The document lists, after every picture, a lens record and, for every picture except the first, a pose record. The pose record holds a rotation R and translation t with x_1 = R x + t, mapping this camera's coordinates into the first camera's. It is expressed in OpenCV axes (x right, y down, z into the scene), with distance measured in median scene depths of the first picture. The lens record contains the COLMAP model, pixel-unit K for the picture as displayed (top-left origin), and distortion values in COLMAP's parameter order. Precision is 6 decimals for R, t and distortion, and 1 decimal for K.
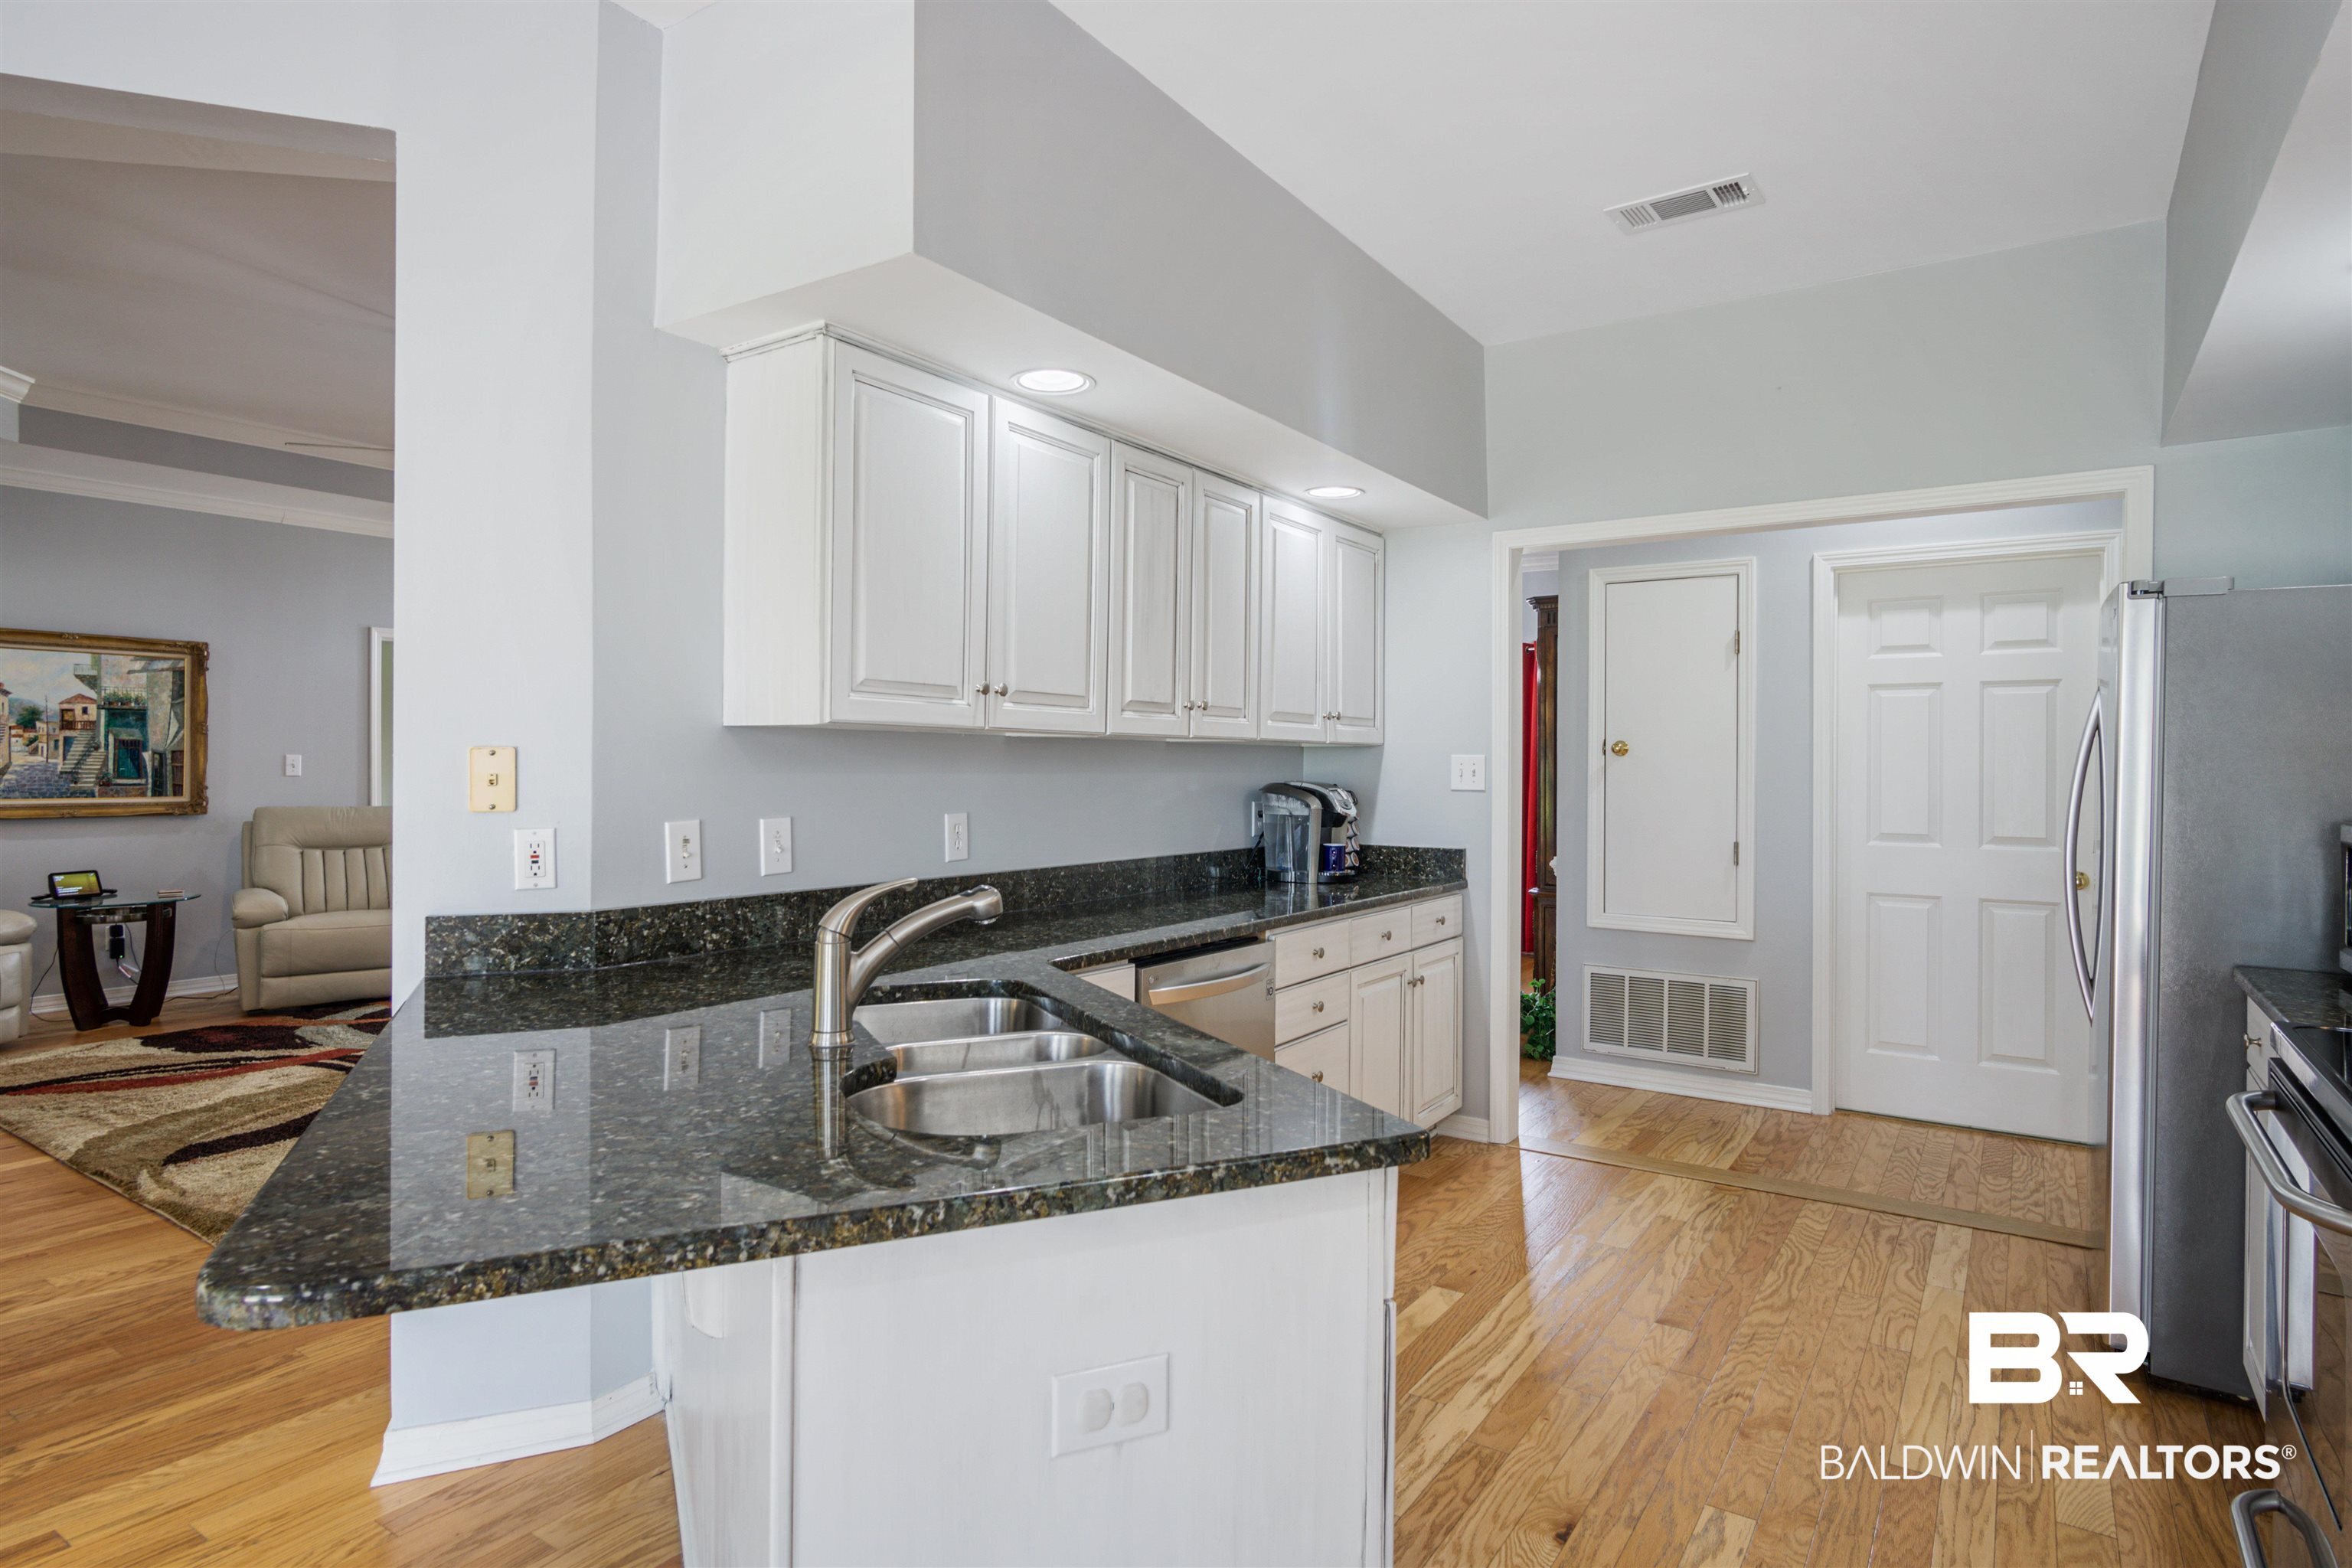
lens RADIAL K [[1260.7, 0, 1155.5], [0, 1260.7, 769.5], [0, 0, 1]] dist [-0.002793, -0.000164]
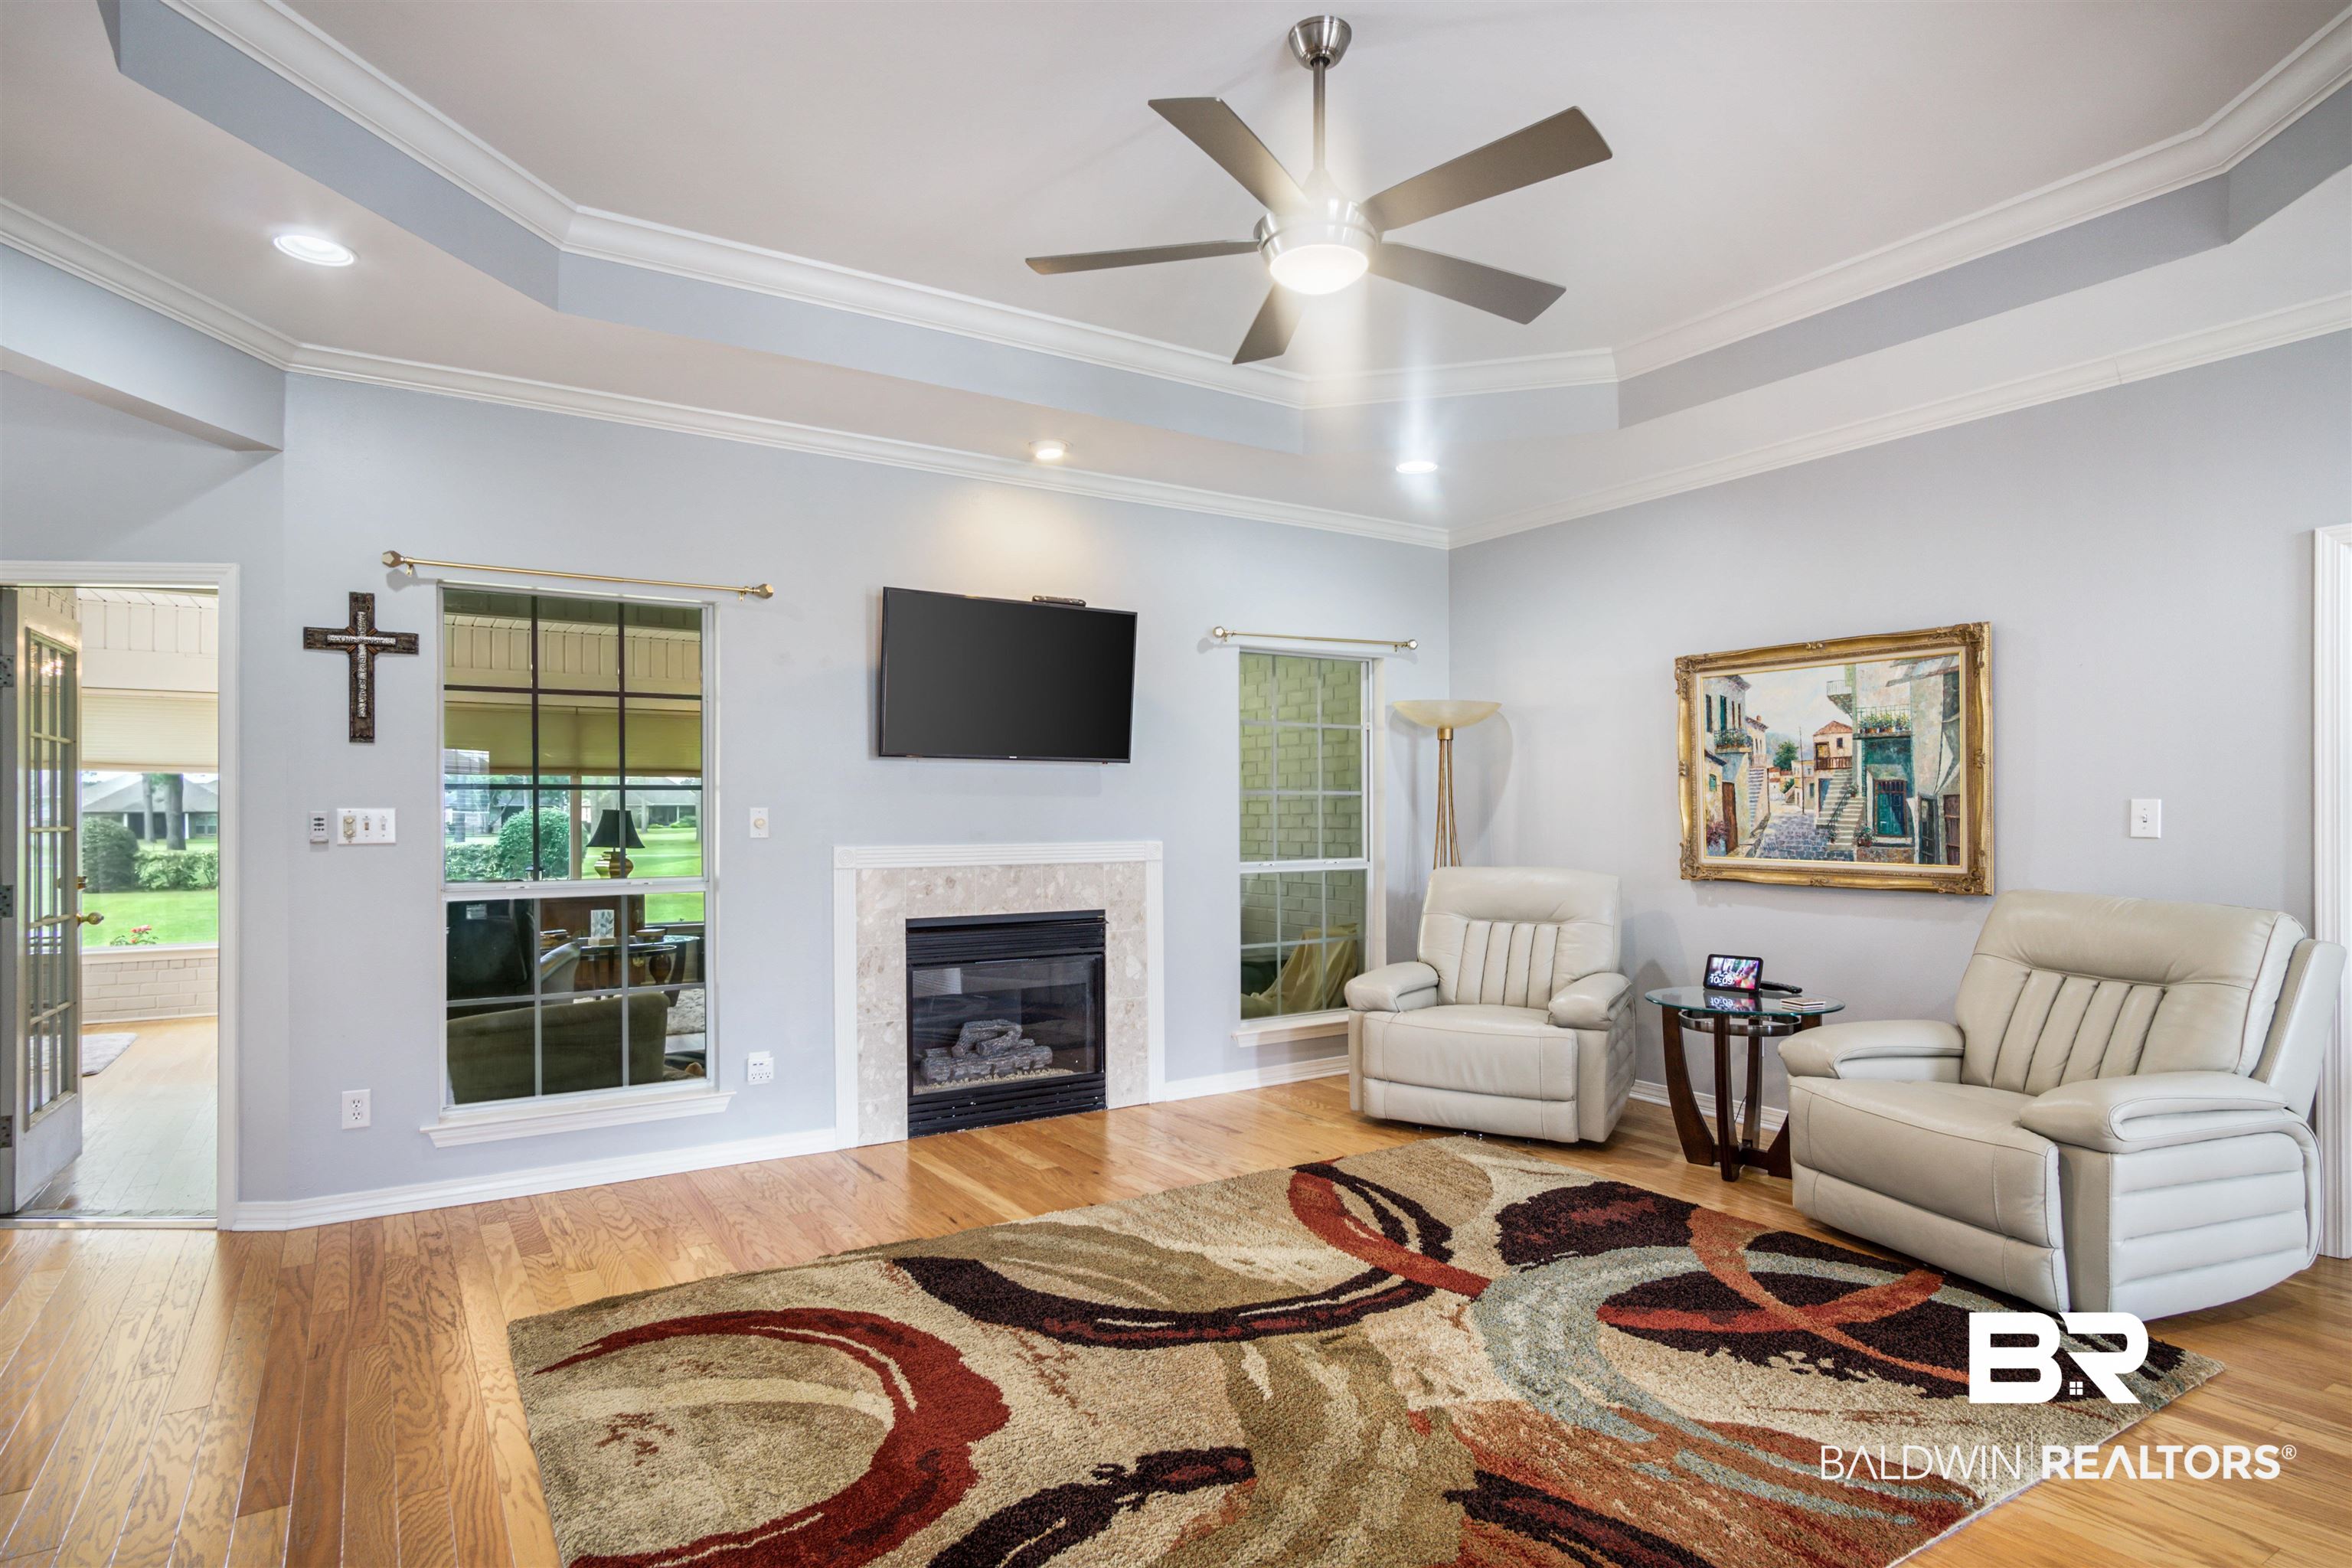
lens RADIAL K [[1260.7, 0, 1165.4], [0, 1260.7, 803.3], [0, 0, 1]] dist [-0.002793, -0.000164]
pose [[-0.388623, -0.006997, -0.921370, -0.024744], [-0.000666, 0.999973, -0.007313, -0.008158], [0.921397, -0.002228, -0.388617, 1.291785]]
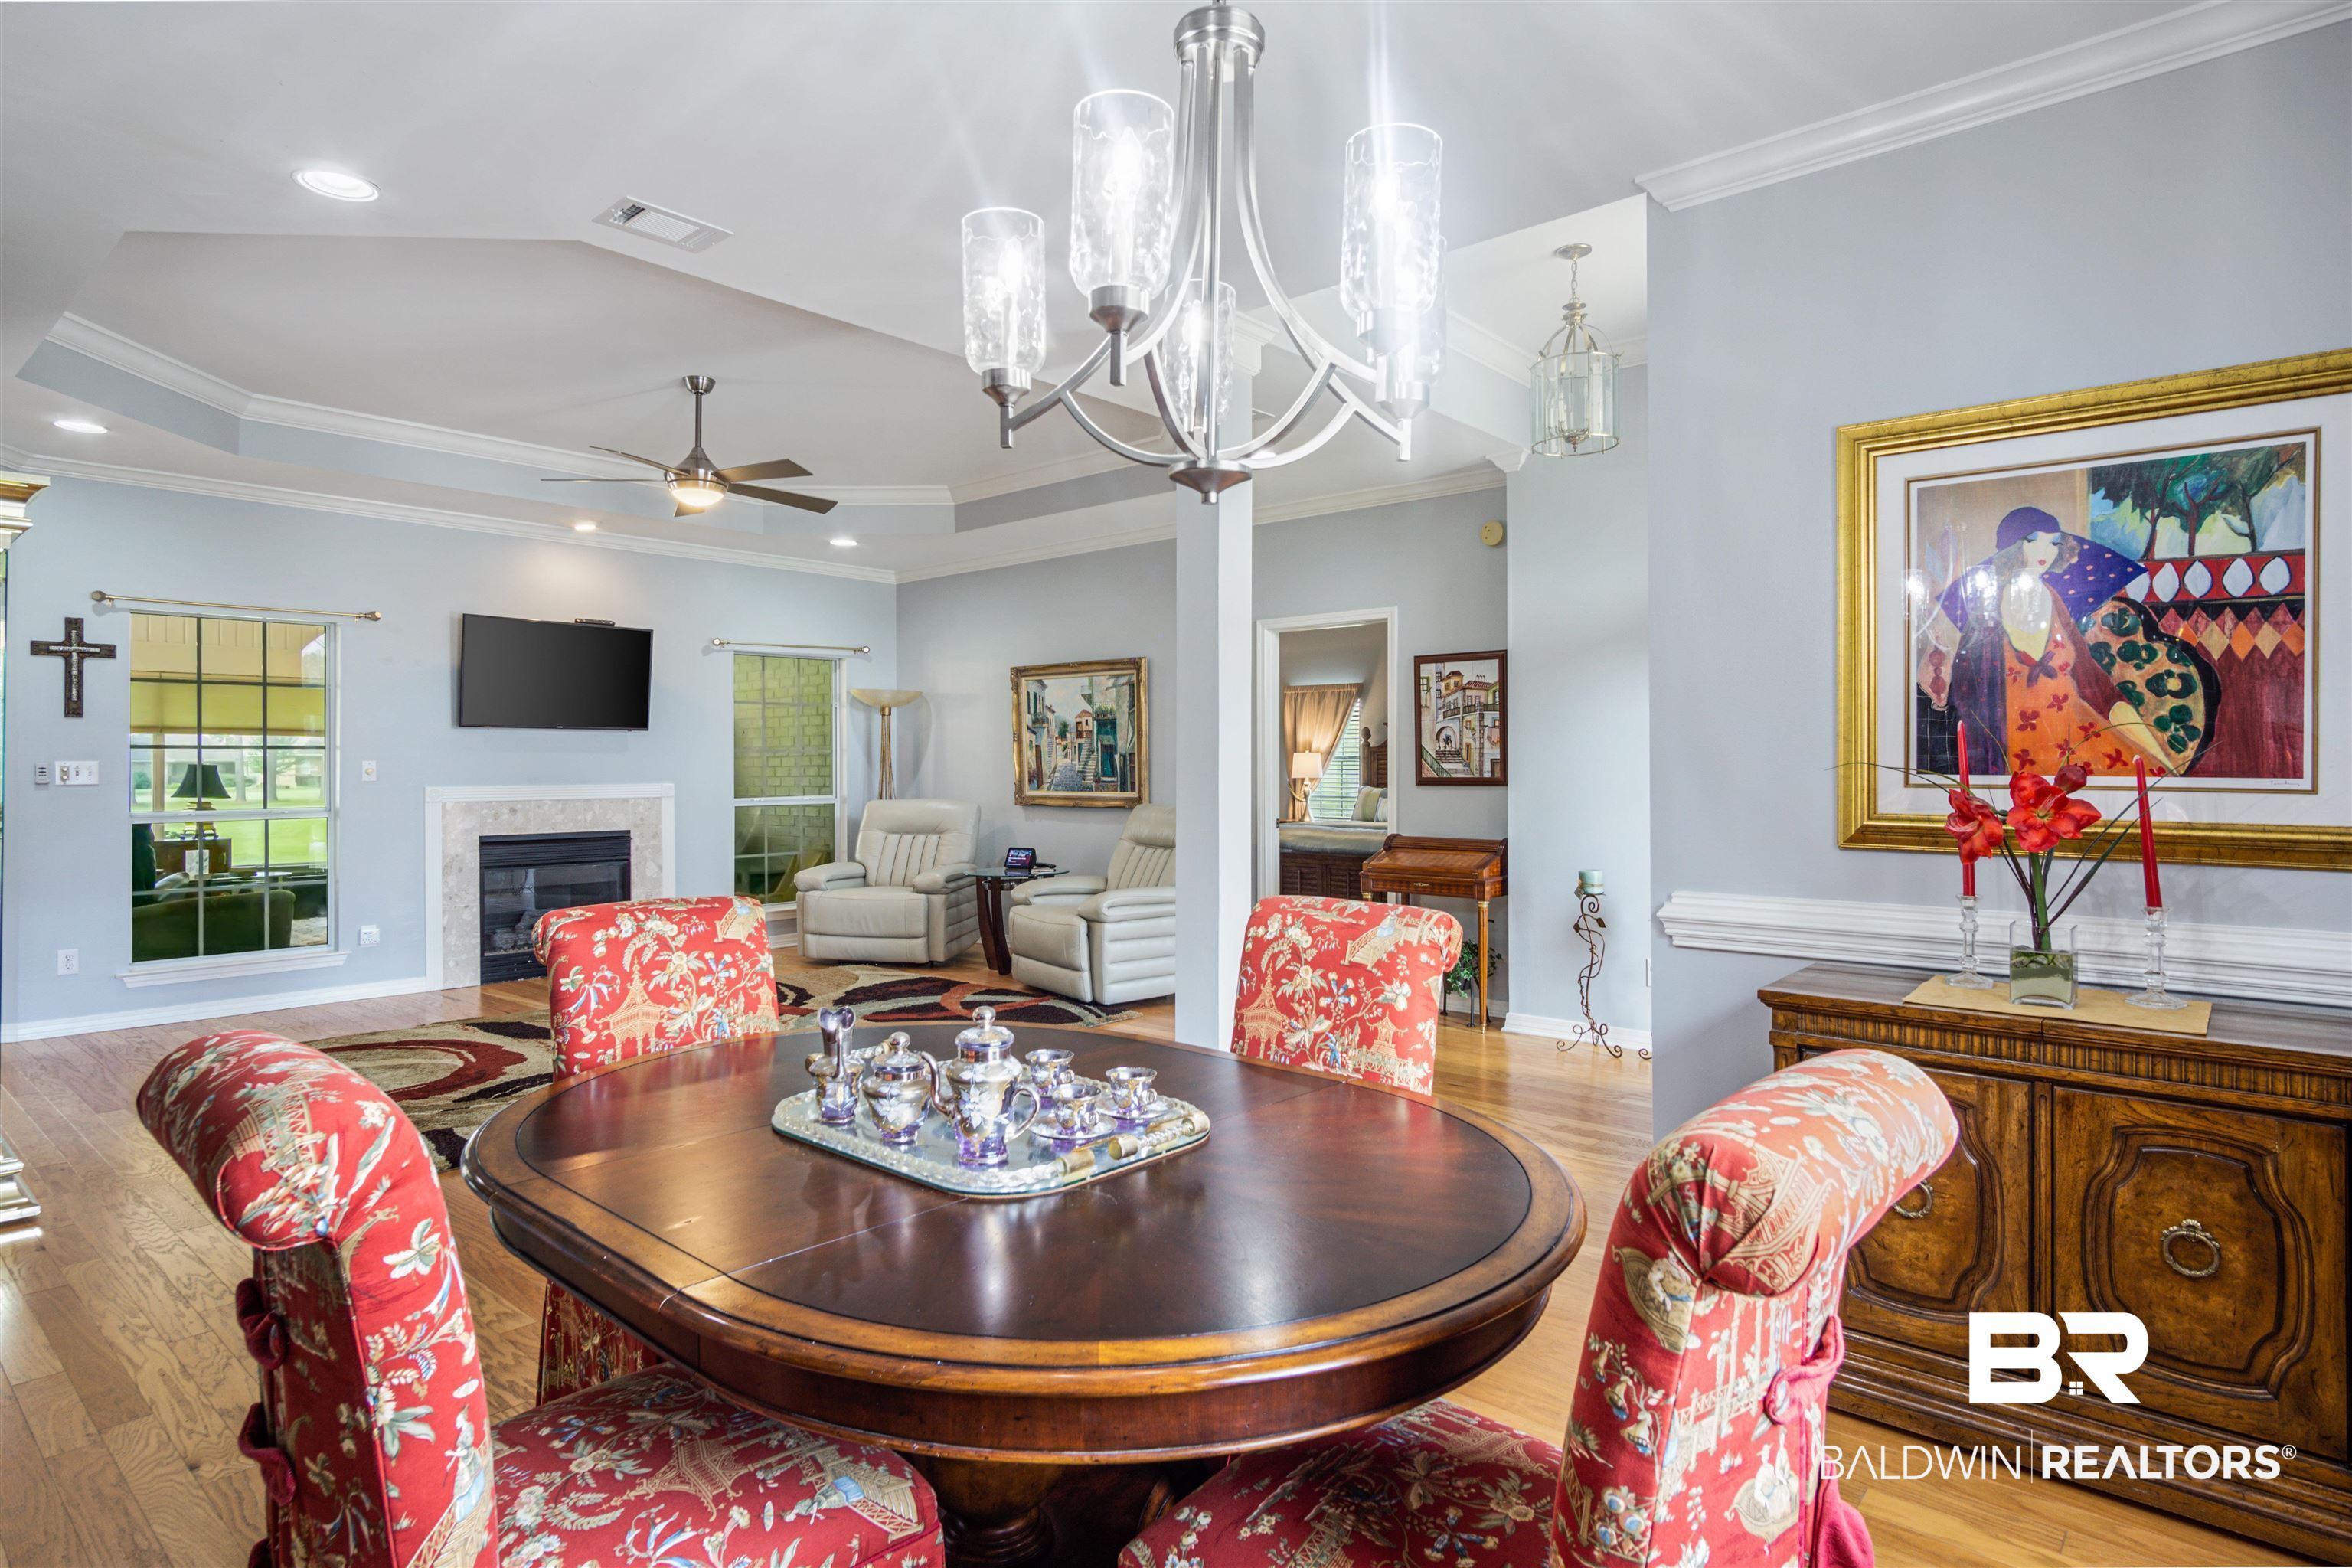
lens RADIAL K [[1260.7, 0, 1164.0], [0, 1260.7, 750.6], [0, 0, 1]] dist [-0.002793, -0.000164]
pose [[-0.117467, -0.013048, -0.992991, 0.548499], [0.001970, 0.999909, -0.013372, -0.002292], [0.993075, -0.003527, -0.117431, 1.714957]]
